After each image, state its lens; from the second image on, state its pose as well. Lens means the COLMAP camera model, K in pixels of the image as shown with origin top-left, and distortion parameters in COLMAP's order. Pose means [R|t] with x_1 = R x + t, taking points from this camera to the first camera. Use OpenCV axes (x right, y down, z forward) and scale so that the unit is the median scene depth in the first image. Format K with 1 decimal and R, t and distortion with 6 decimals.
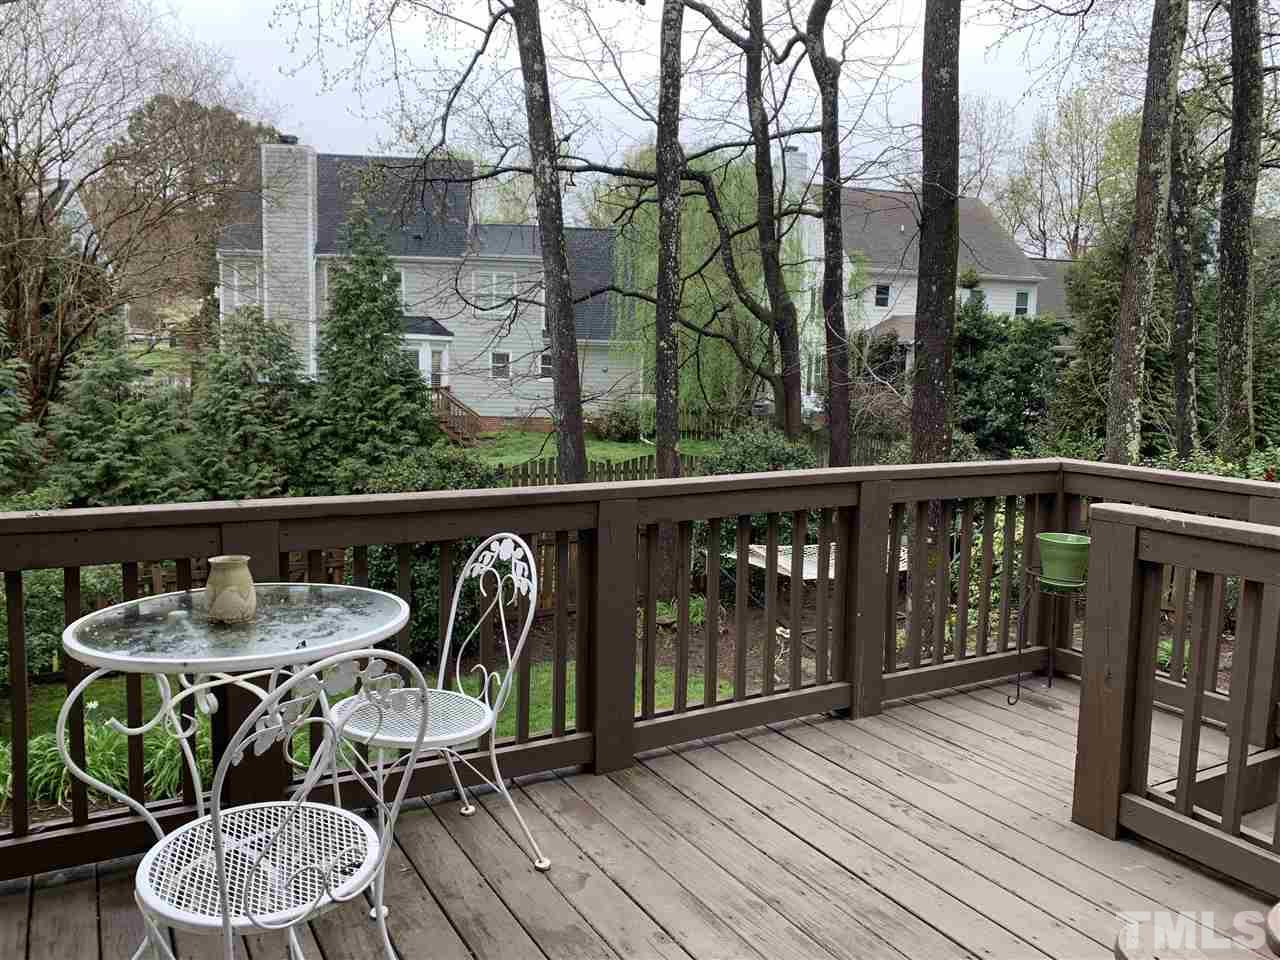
lens RADIAL K [[989.4, 0, 657.5], [0, 989.4, 482.2], [0, 0, 1]] dist [0.045031, -0.056986]
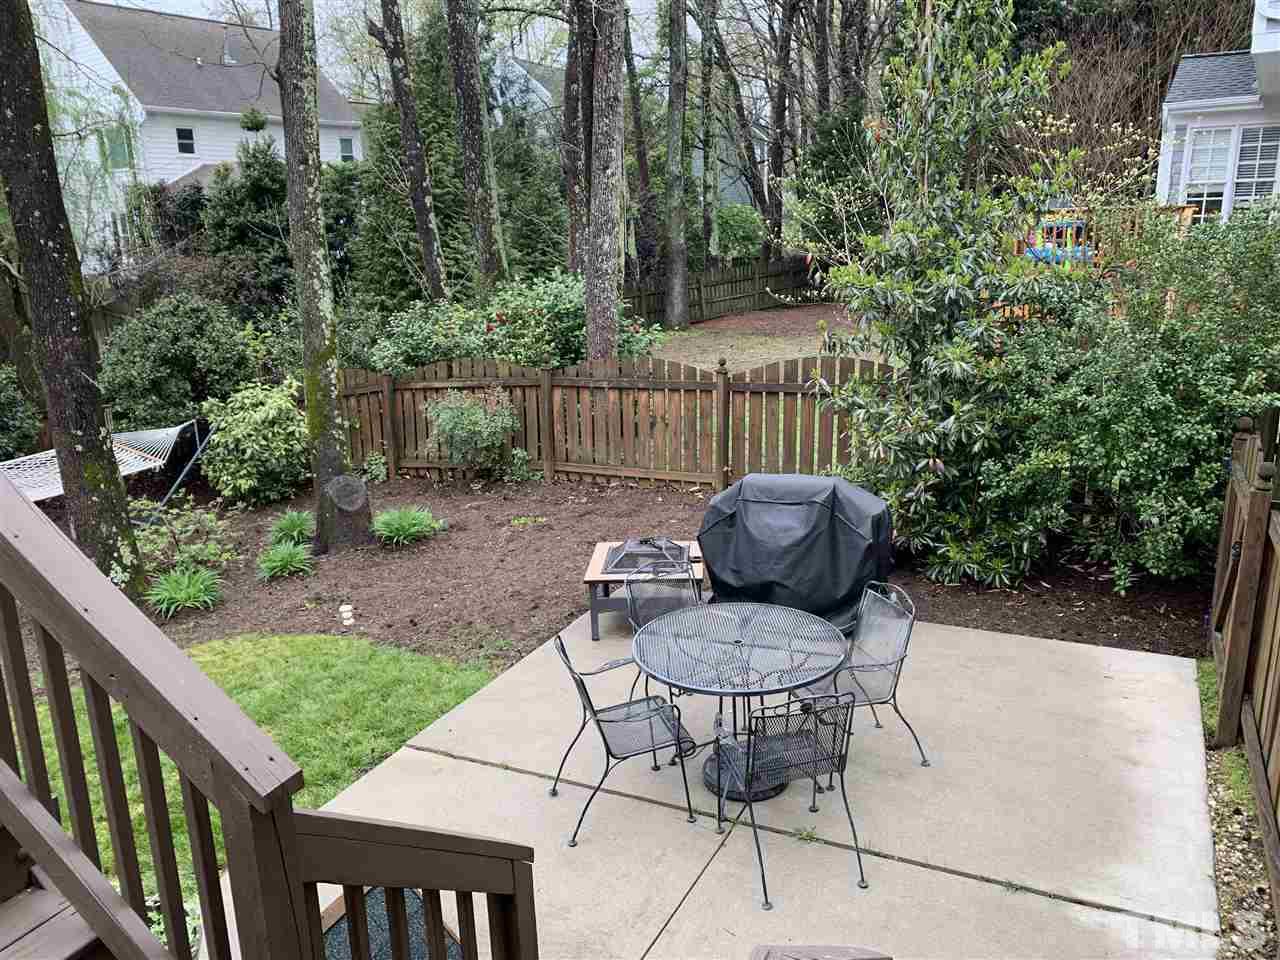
lens RADIAL K [[989.4, 0, 657.5], [0, 989.4, 482.2], [0, 0, 1]] dist [0.045031, -0.056986]
pose [[0.821456, -0.185324, 0.539319, 0.131252], [0.107355, 0.979068, 0.172917, -0.001379], [-0.560075, -0.084145, 0.824157, 0.051371]]
